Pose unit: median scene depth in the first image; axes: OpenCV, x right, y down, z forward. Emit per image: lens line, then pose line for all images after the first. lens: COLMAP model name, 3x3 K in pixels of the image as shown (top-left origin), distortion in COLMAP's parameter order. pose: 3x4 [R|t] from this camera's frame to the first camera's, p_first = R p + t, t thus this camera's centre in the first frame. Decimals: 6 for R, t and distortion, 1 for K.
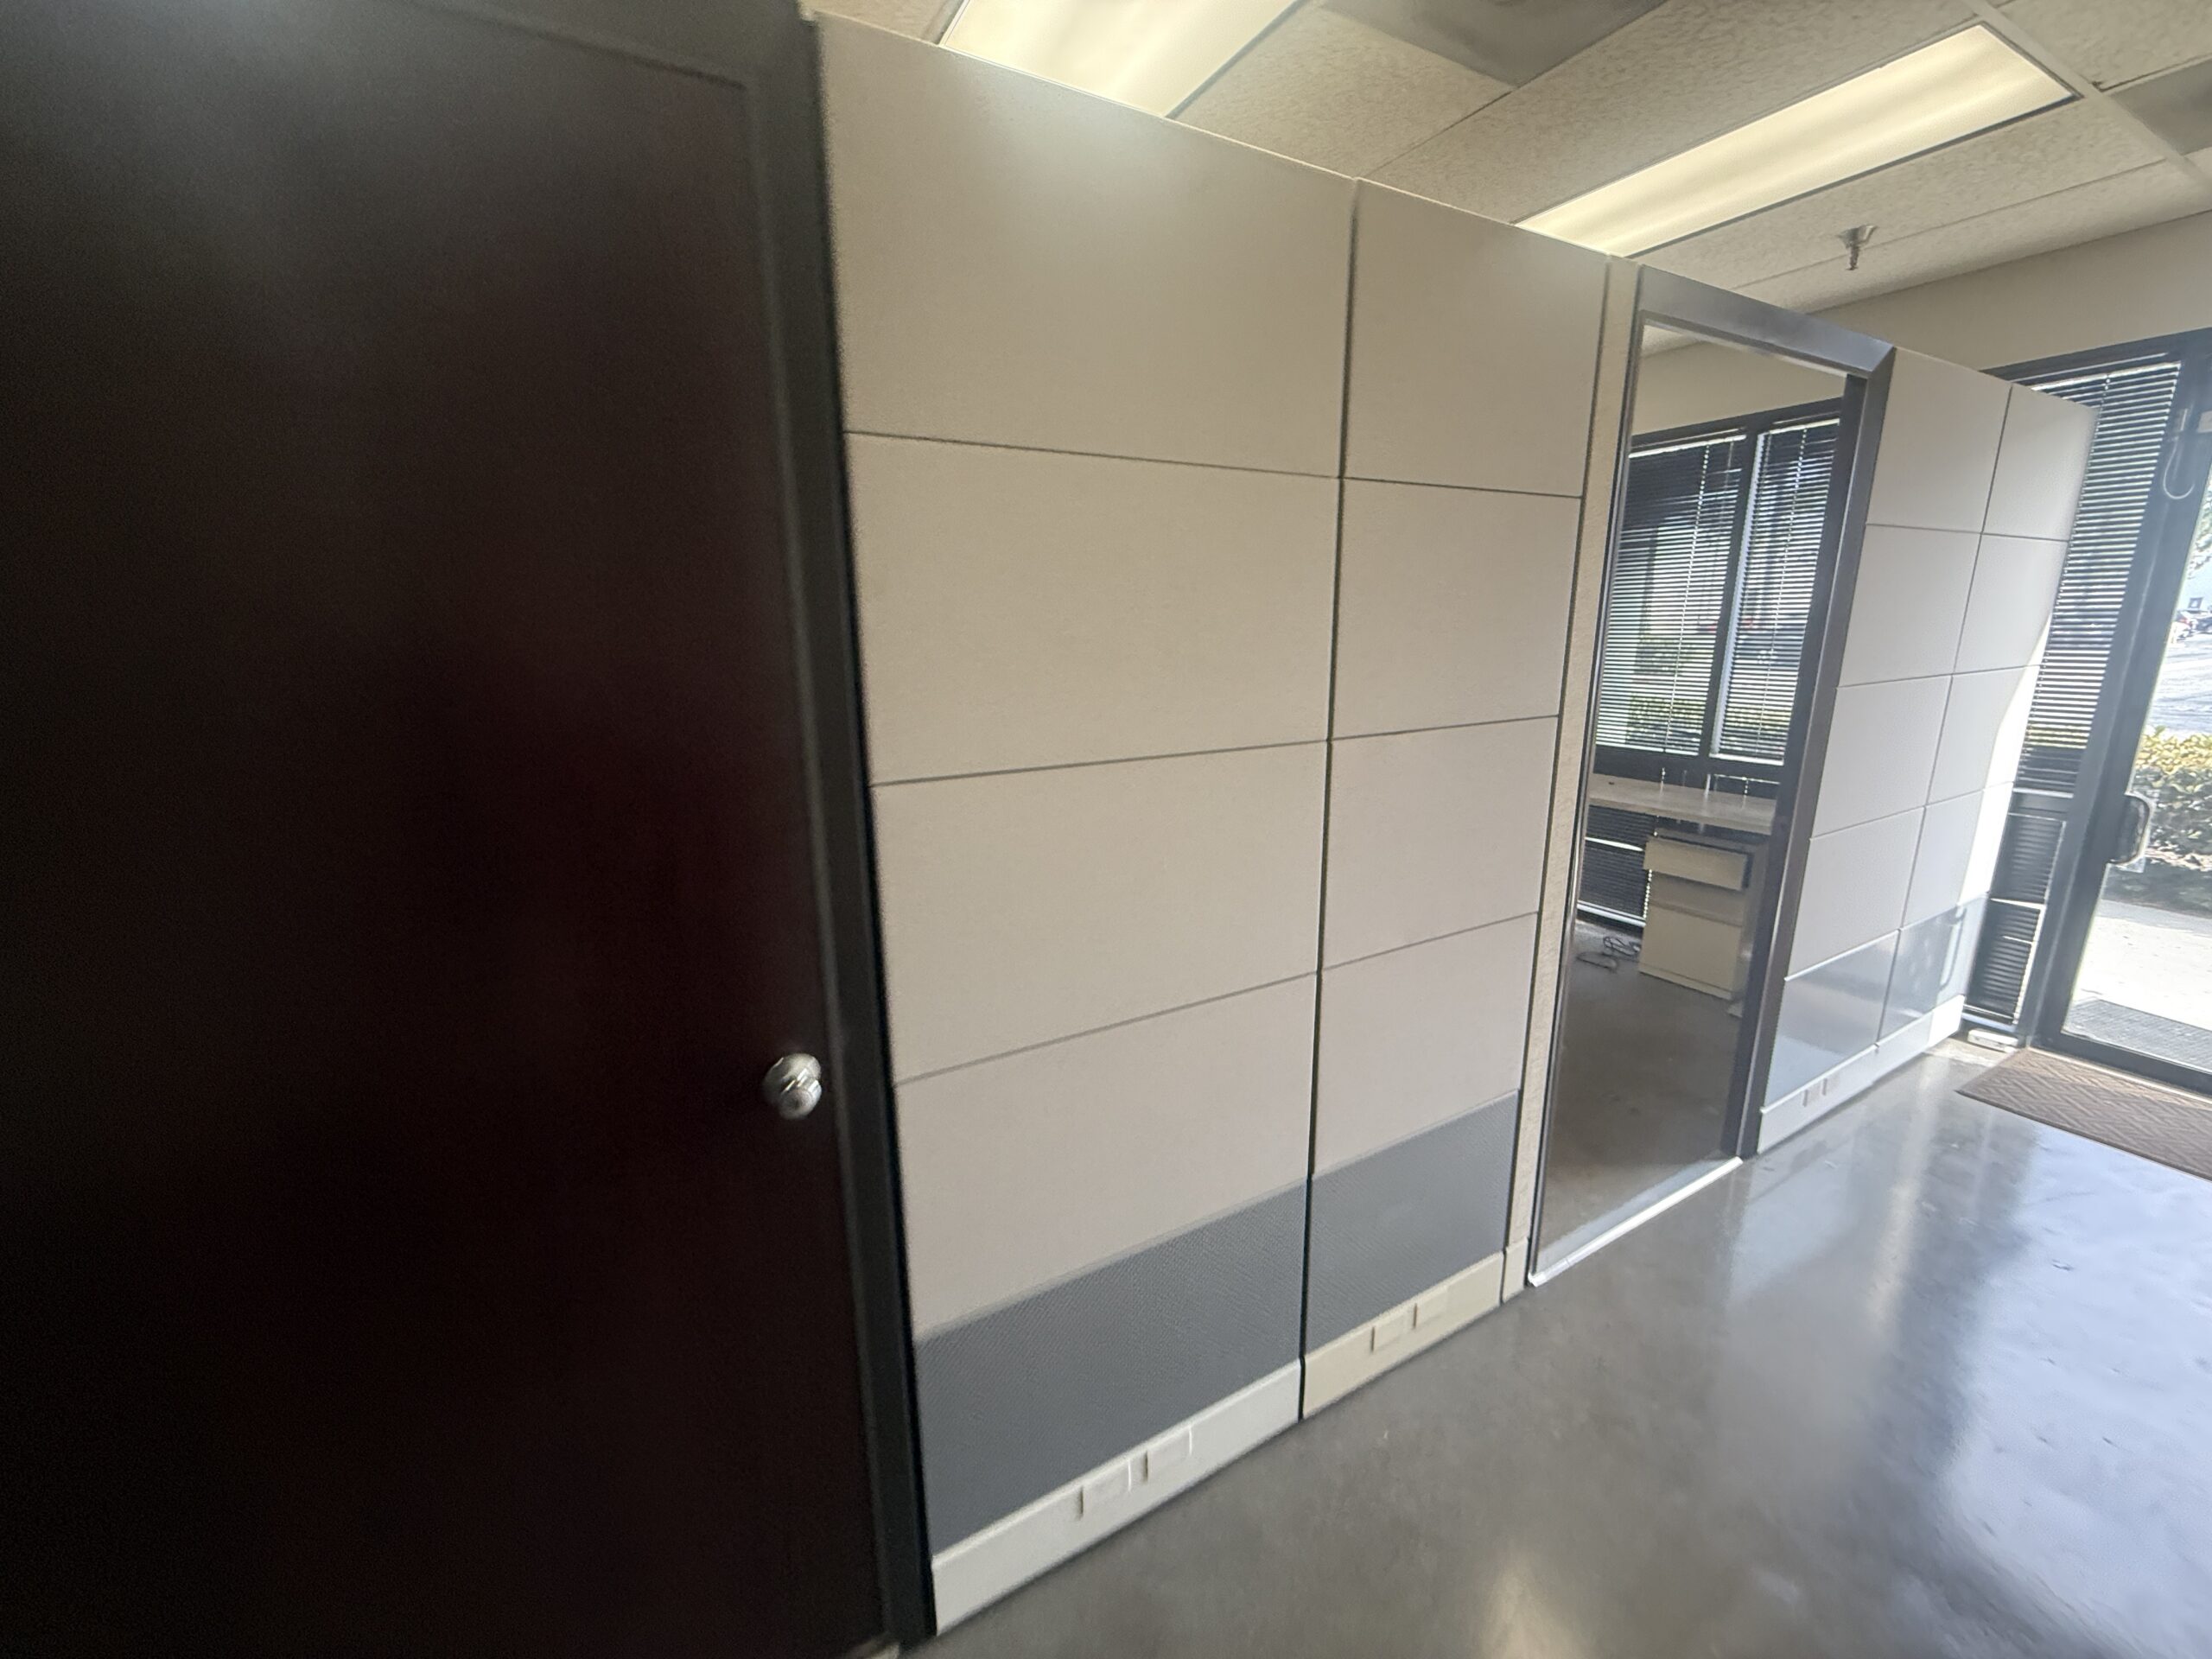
lens RADIAL K [[883.6, 0, 1104.6], [0, 883.6, 835.4], [0, 0, 1]] dist [0.003189, -0.000778]
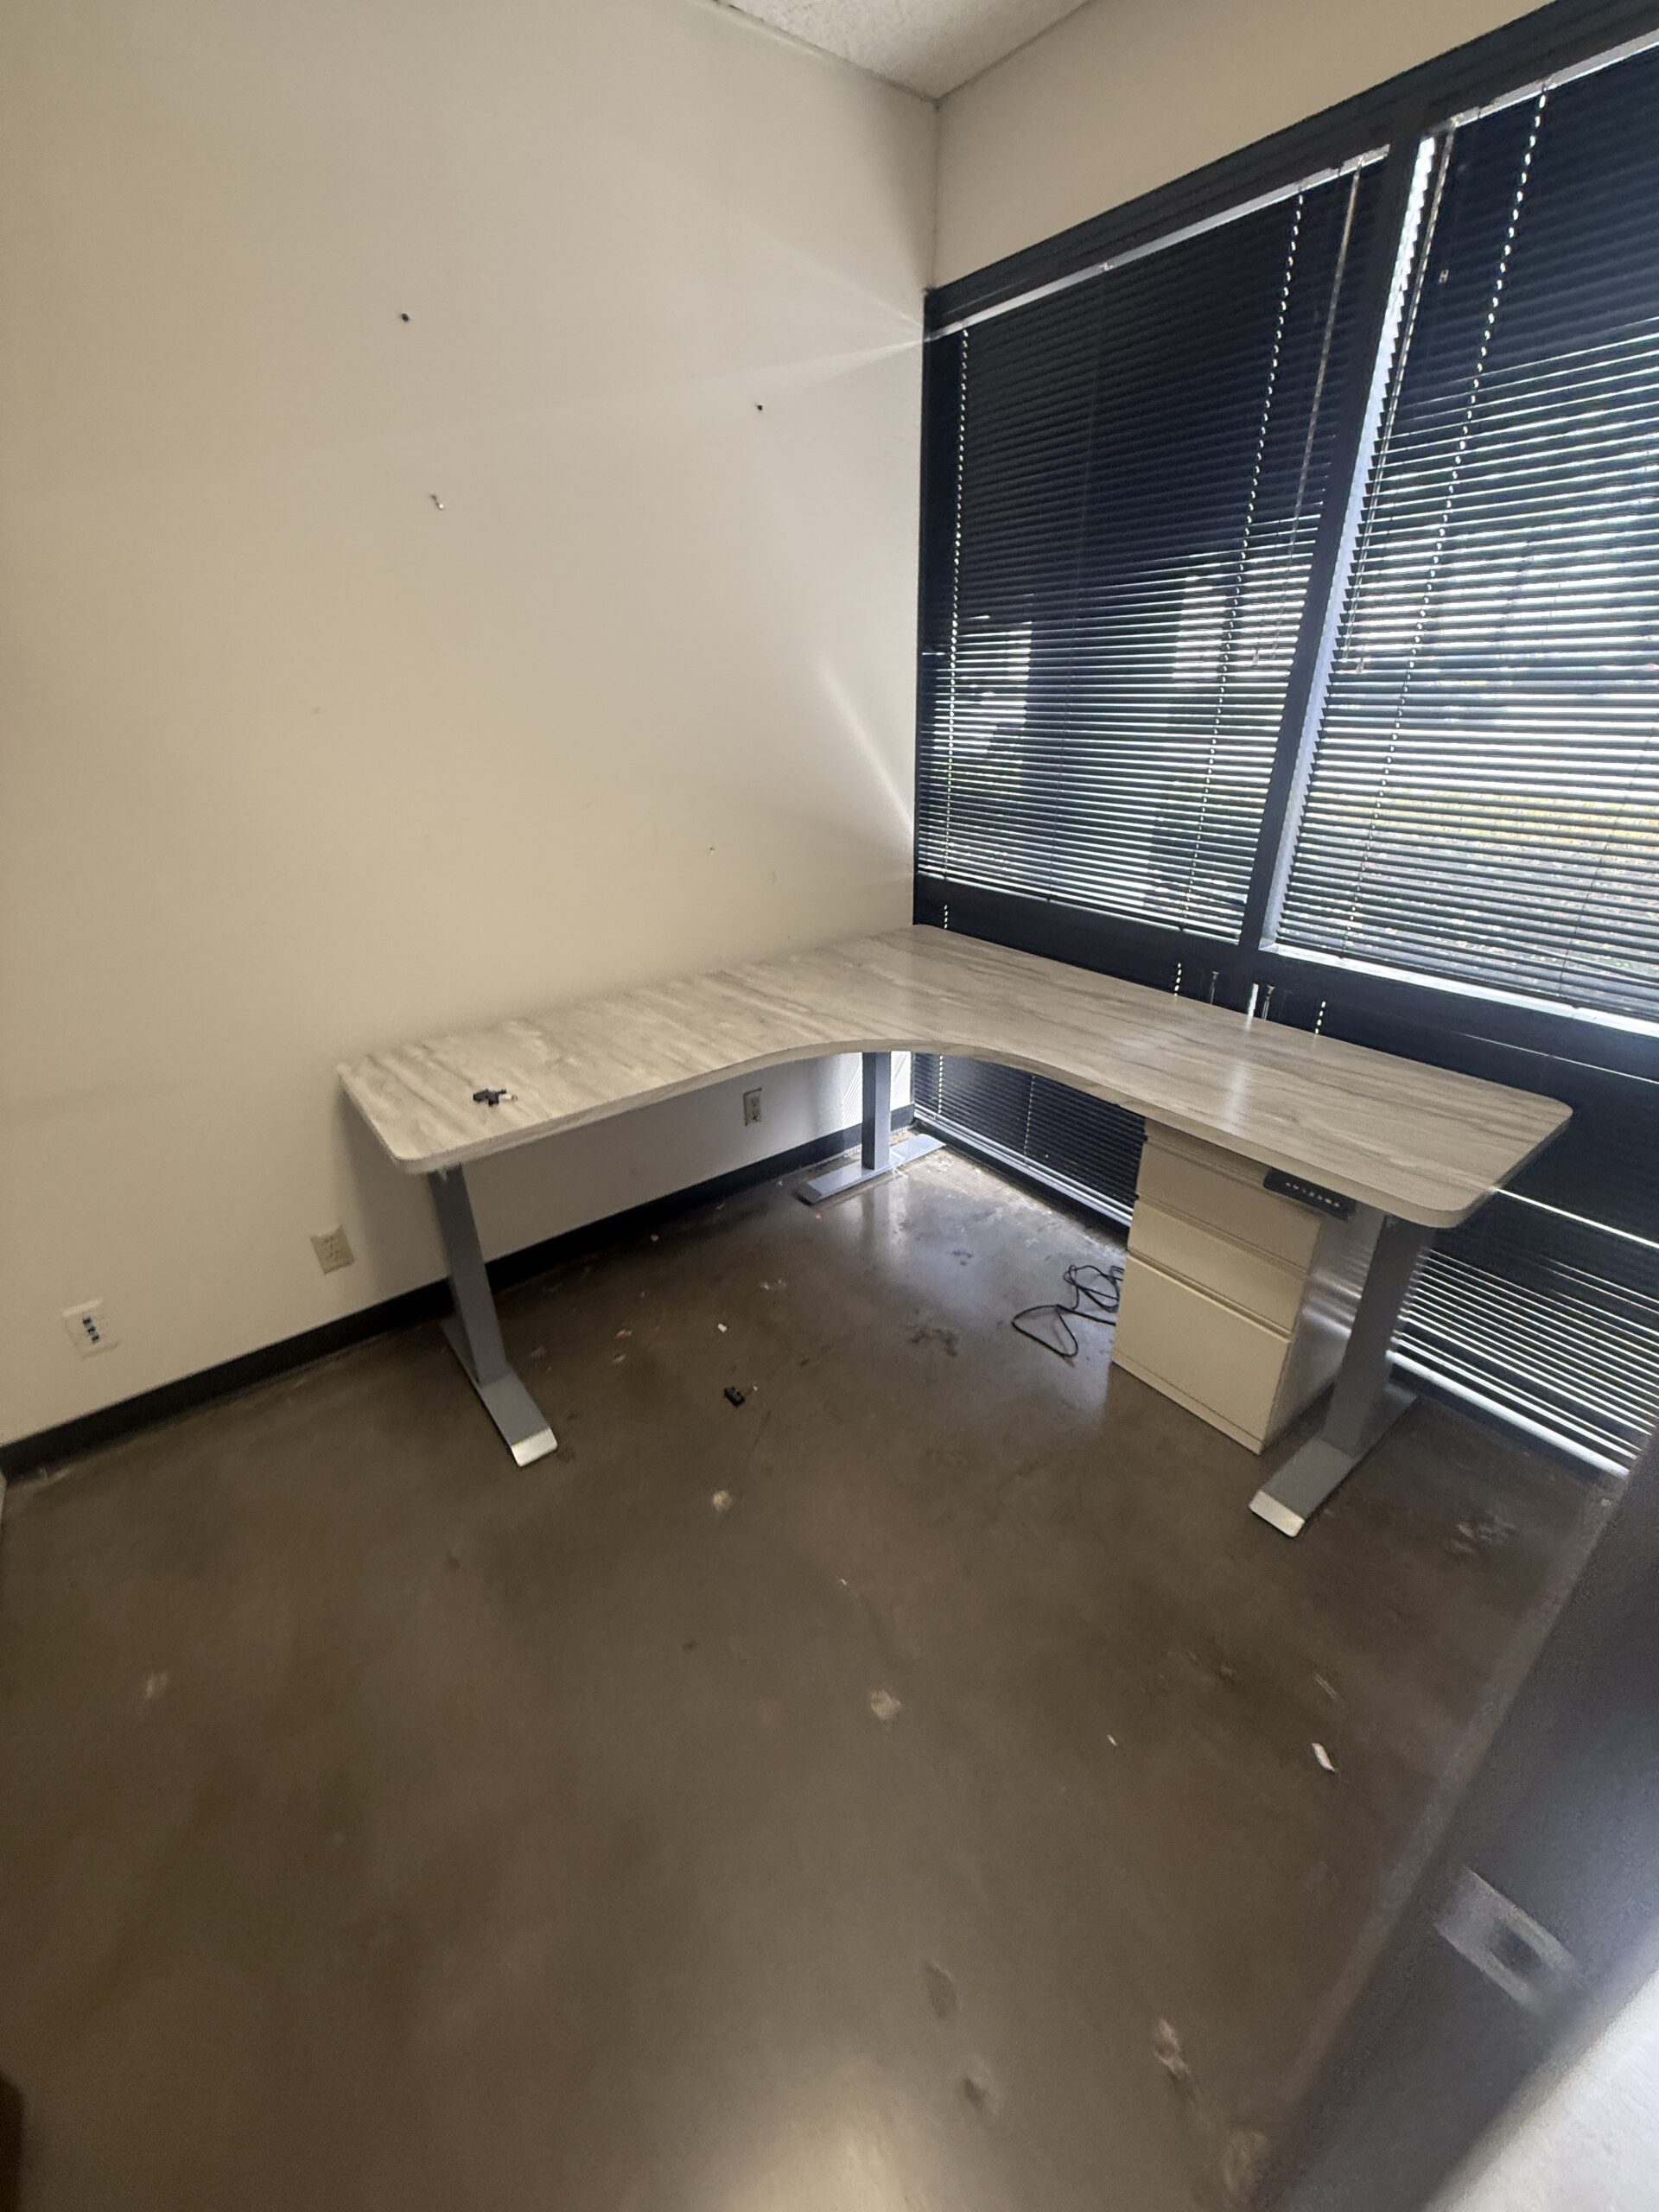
lens RADIAL K [[883.6, 0, 827.9], [0, 883.6, 1106.5], [0, 0, 1]] dist [0.003189, -0.000778]
pose [[0.989379, -0.072711, 0.125865, 0.570547], [0.043737, 0.974683, 0.219270, -0.190845], [-0.138622, -0.211437, 0.967512, 0.810177]]
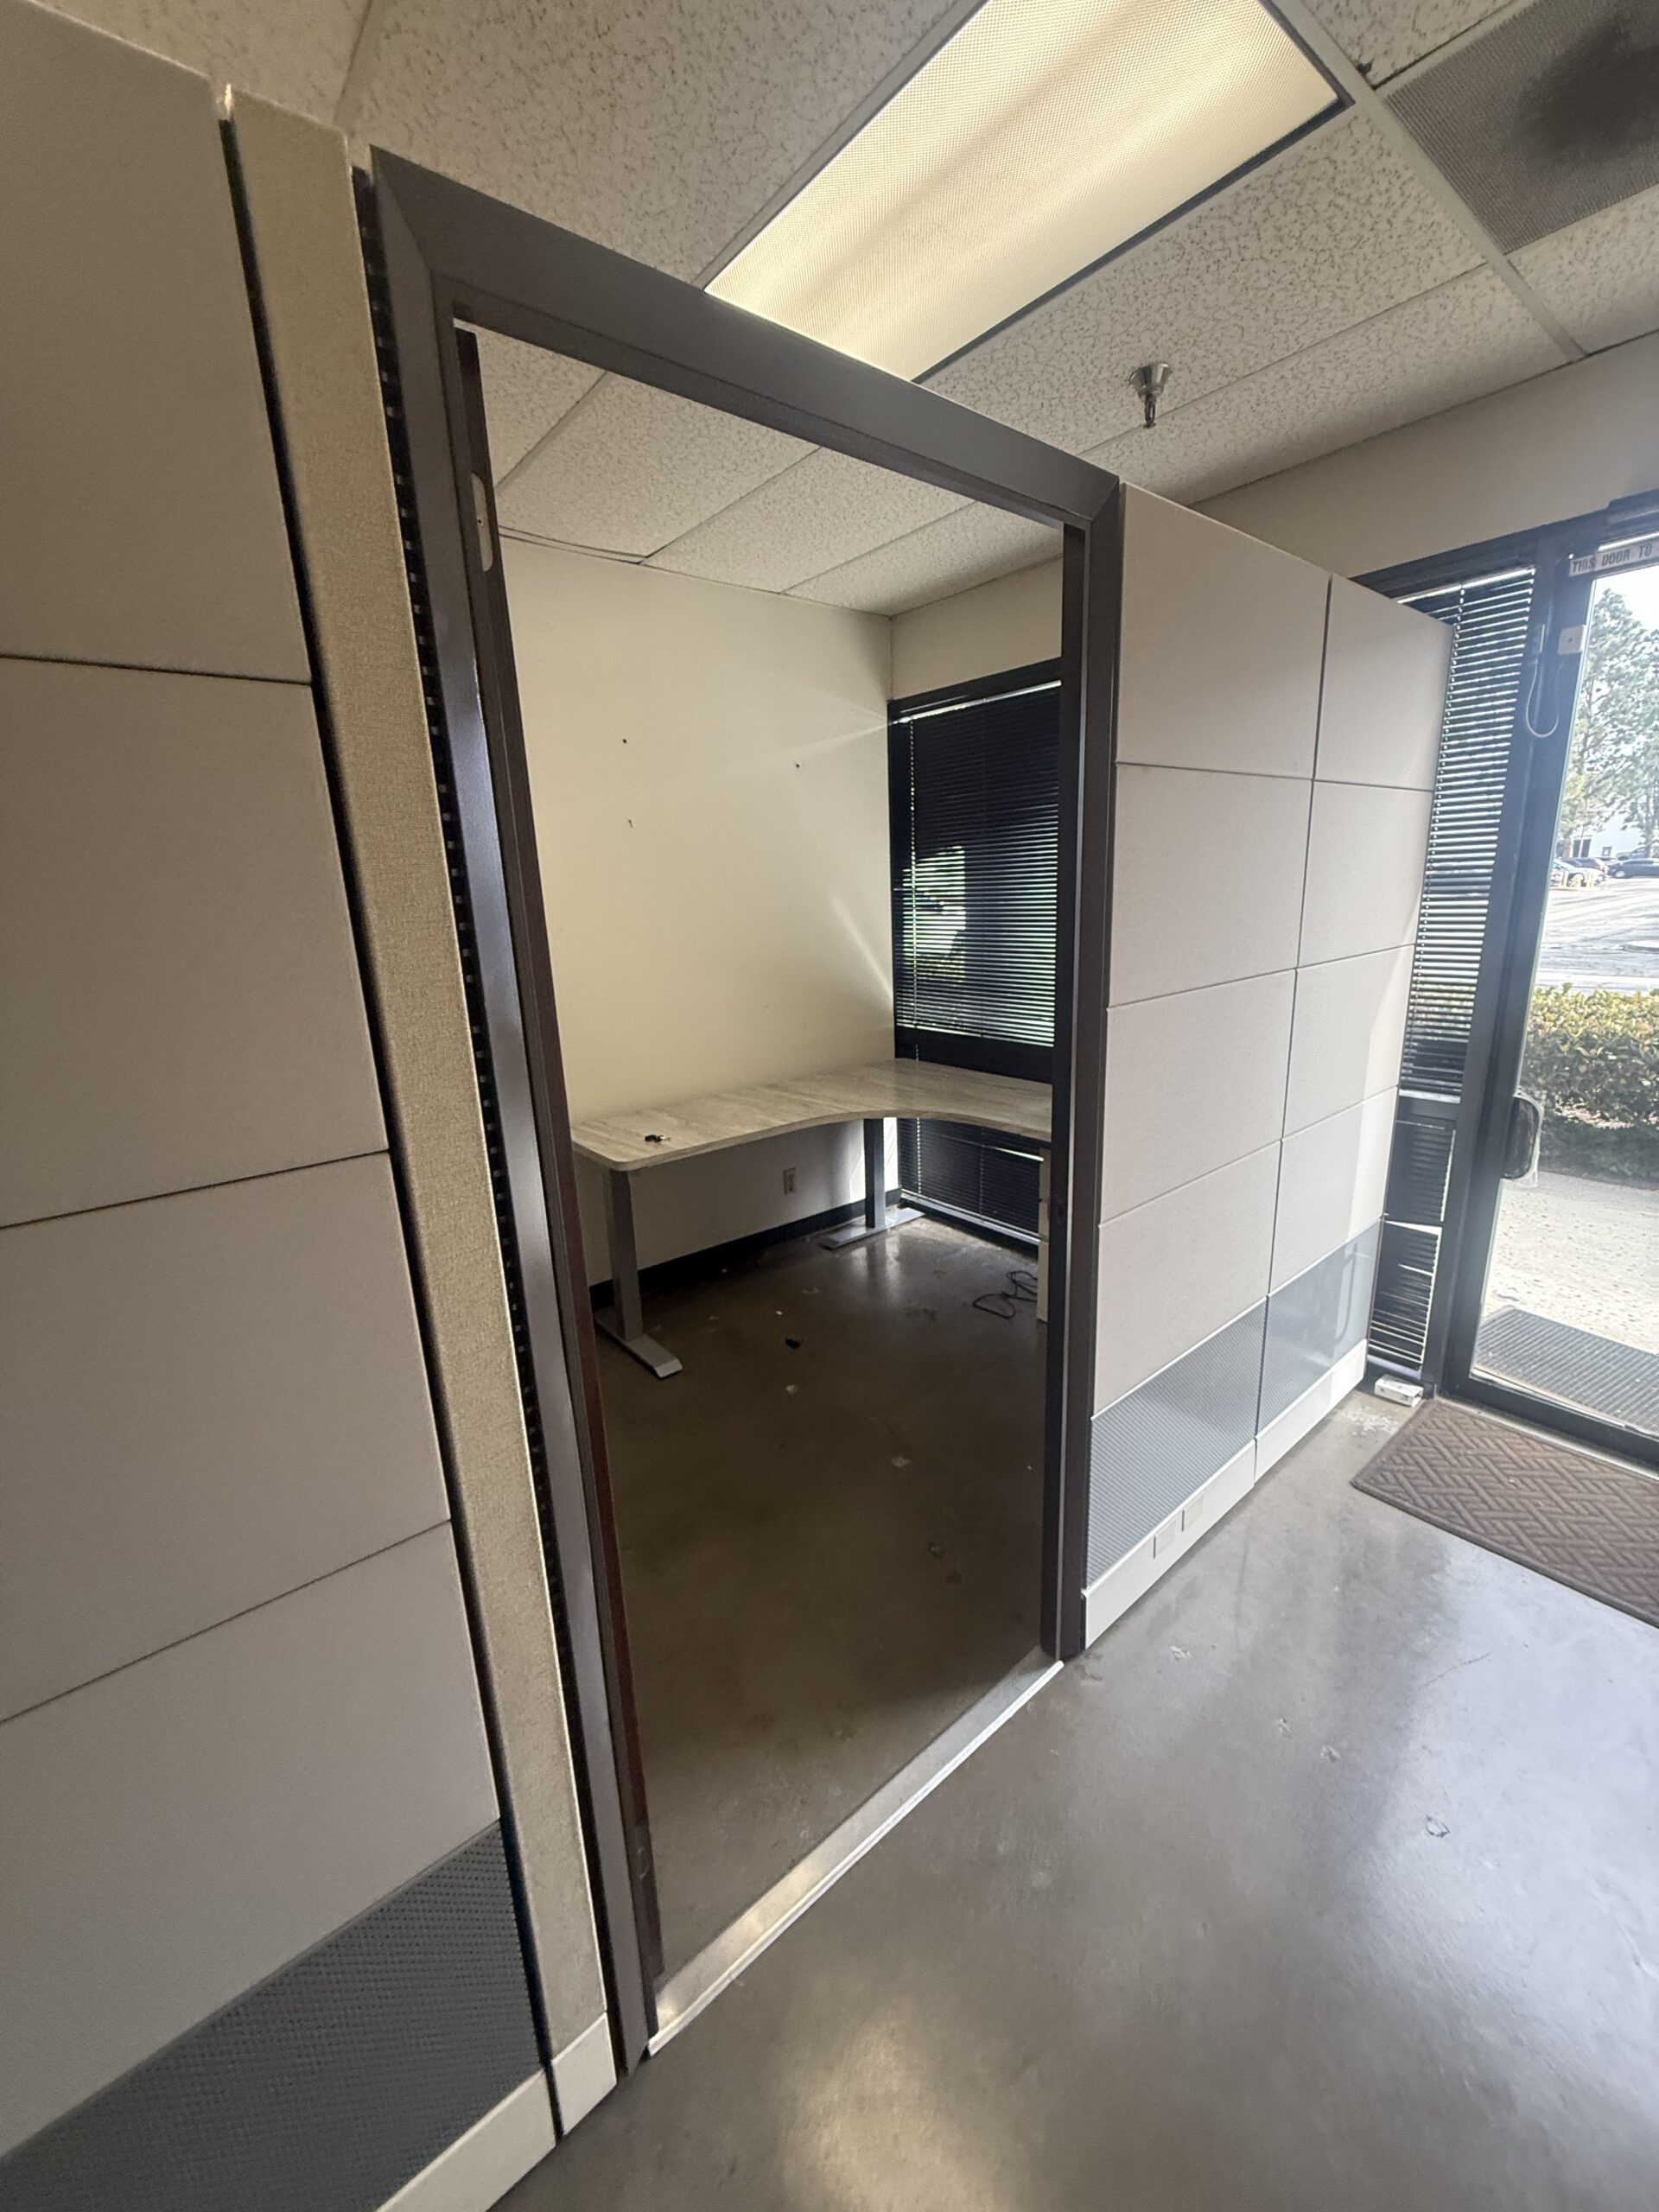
lens RADIAL K [[883.6, 0, 823.7], [0, 883.6, 1109.5], [0, 0, 1]] dist [0.003189, -0.000778]
pose [[0.985633, -0.066293, 0.155345, 0.441970], [0.065548, 0.997800, 0.009922, -0.096056], [-0.155661, 0.000403, 0.987810, 0.322605]]
